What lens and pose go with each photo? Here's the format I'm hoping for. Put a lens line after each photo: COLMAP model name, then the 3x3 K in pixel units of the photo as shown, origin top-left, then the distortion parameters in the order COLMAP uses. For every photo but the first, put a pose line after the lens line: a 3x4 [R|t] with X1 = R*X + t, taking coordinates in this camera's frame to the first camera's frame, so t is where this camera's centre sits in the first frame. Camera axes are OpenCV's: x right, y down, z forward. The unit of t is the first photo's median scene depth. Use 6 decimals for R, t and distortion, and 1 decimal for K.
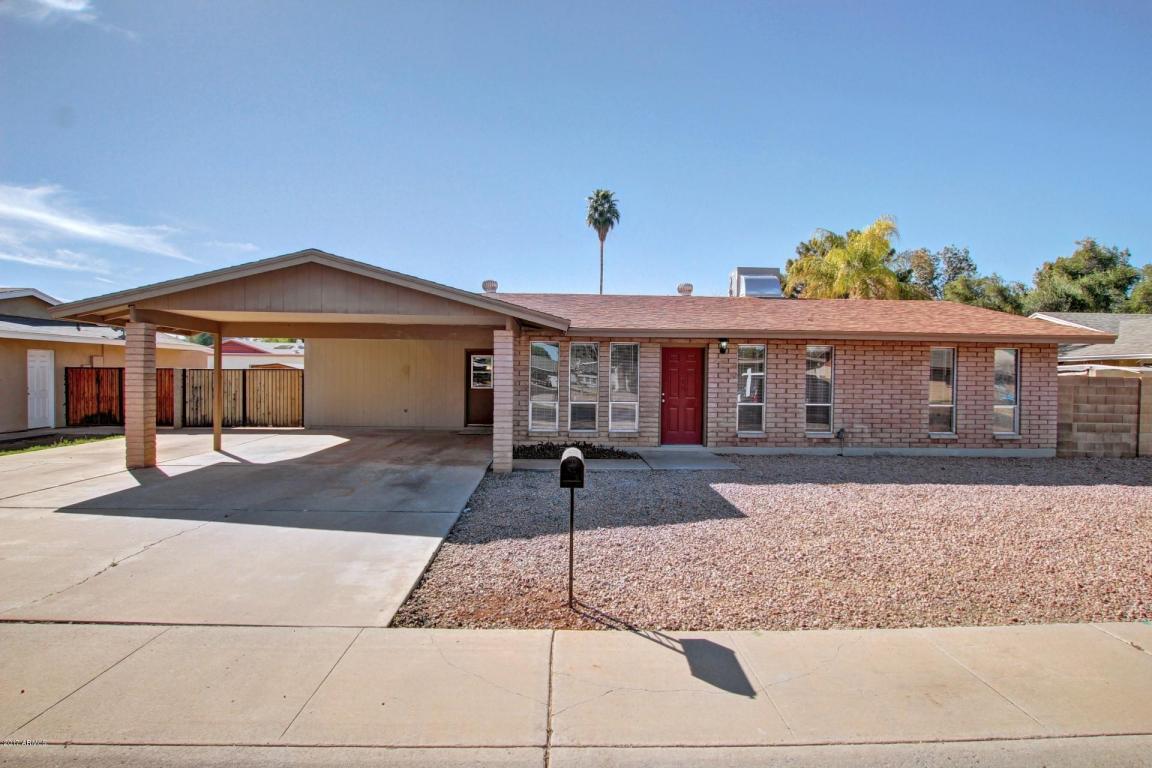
lens RADIAL K [[617.0, 0, 583.9], [0, 617.0, 383.3], [0, 0, 1]] dist [-0.016186, 0.001551]
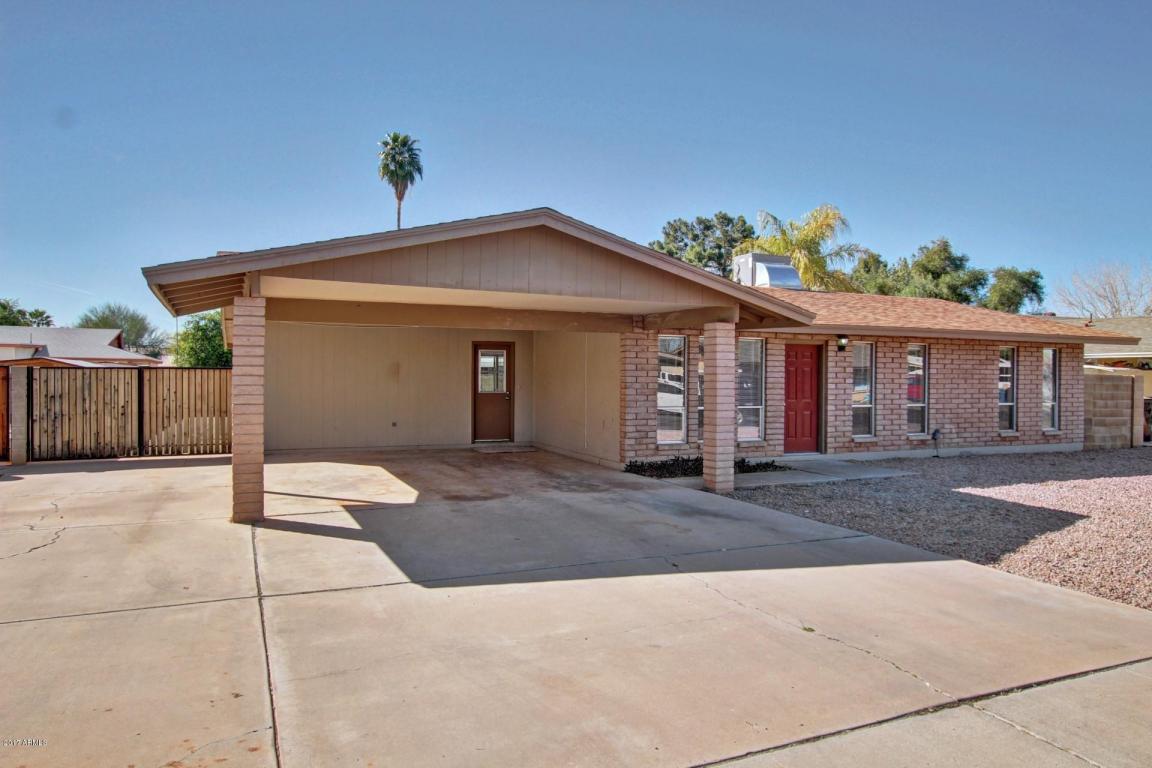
lens RADIAL K [[770.7, 0, 585.9], [0, 770.7, 384.0], [0, 0, 1]] dist [0.006002, 0.002933]
pose [[0.923844, -0.007832, 0.382689, -0.553377], [0.007756, 0.999968, 0.001743, -0.004463], [-0.382690, 0.001358, 0.923876, 0.085409]]
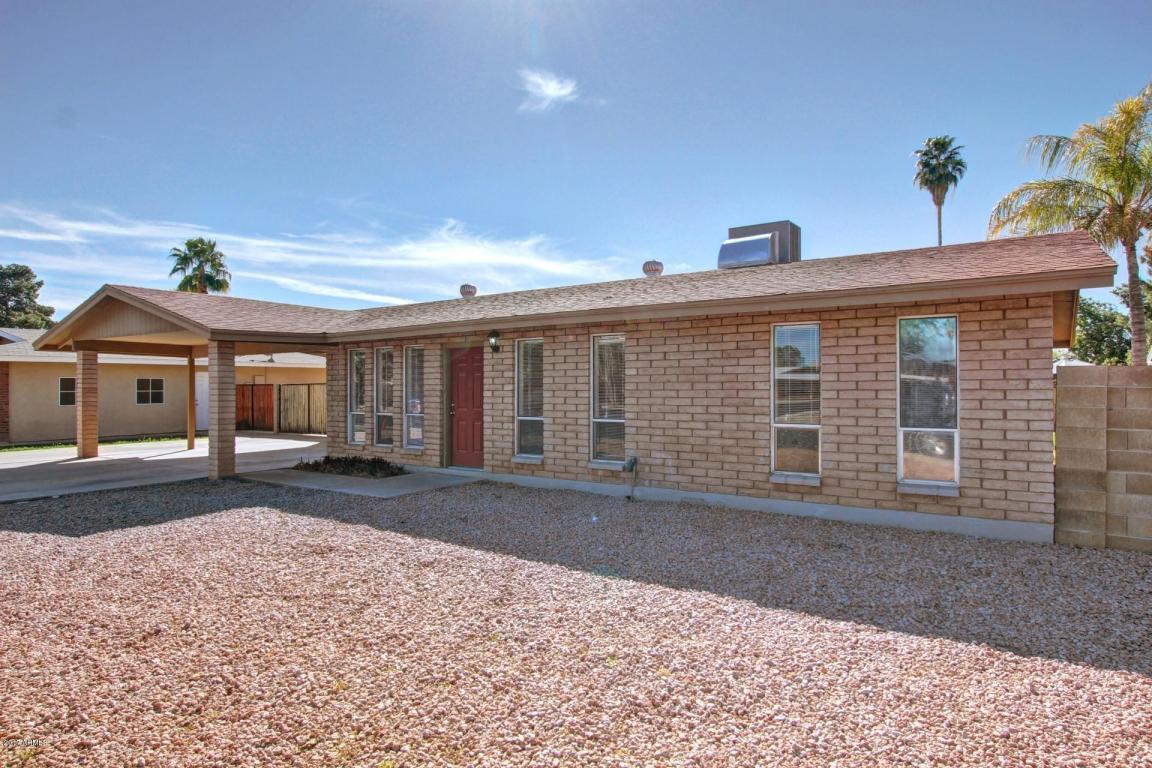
lens RADIAL K [[678.1, 0, 573.5], [0, 678.1, 388.1], [0, 0, 1]] dist [-0.008385, -0.000117]
pose [[0.783883, -0.014192, -0.620747, 0.816108], [0.003853, 0.999831, -0.017993, 0.011910], [0.620897, 0.011712, 0.783805, 0.385253]]
